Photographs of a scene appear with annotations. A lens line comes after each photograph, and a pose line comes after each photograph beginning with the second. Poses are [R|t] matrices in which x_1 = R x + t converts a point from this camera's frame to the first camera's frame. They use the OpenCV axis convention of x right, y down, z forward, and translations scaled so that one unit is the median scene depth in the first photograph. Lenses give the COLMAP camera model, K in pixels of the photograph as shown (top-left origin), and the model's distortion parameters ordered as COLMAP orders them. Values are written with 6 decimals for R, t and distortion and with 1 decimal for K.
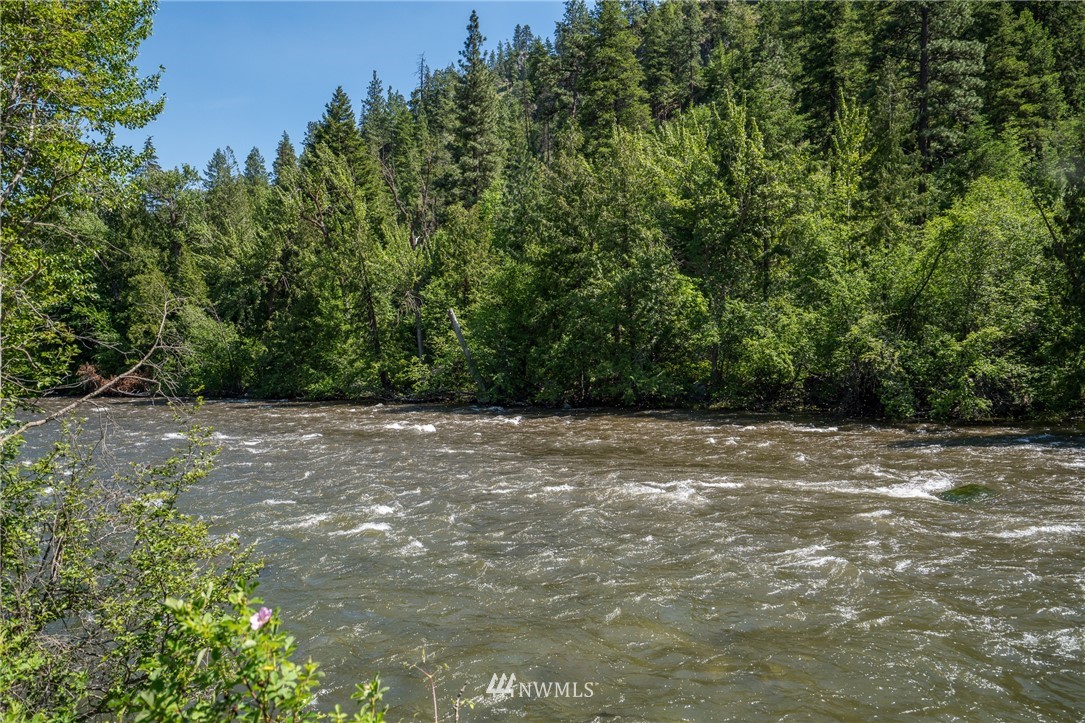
lens RADIAL K [[878.3, 0, 542.5], [0, 878.3, 361.5], [0, 0, 1]] dist [0.005581, 0.015899]
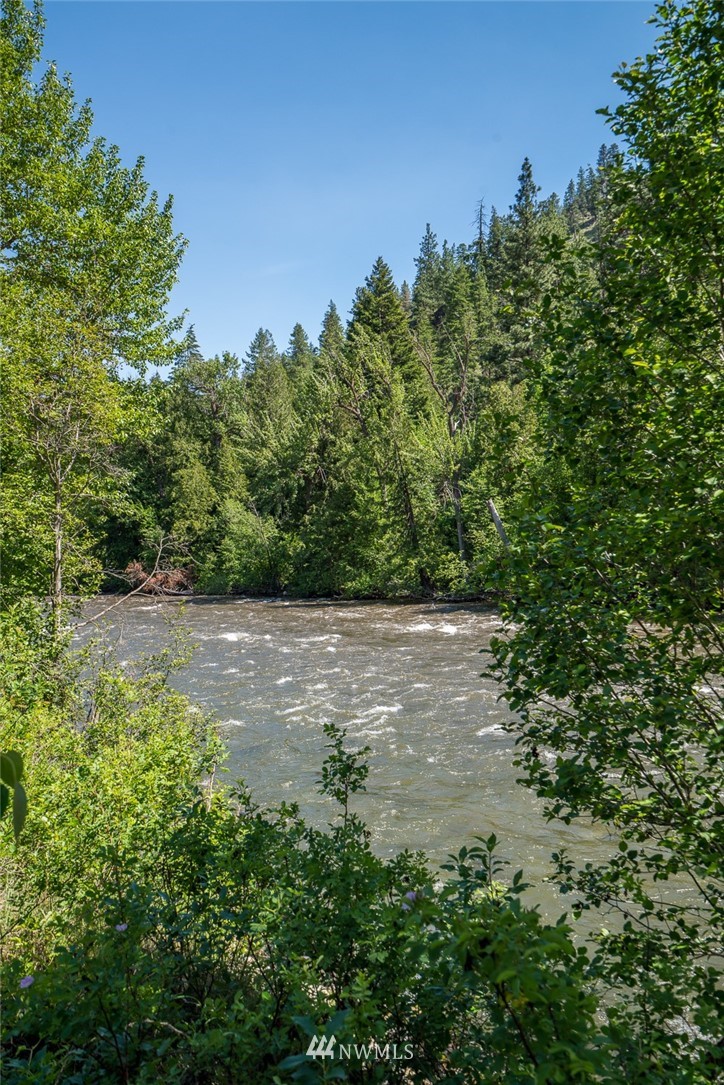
lens RADIAL K [[1067.5, 0, 362.0], [0, 1067.5, 542.5], [0, 0, 1]] dist [0.012441, 0.006195]
pose [[0.962871, -0.012629, -0.269665, 0.056355], [0.011190, 0.999914, -0.006875, -0.008028], [0.269728, 0.003602, 0.962930, -0.092301]]
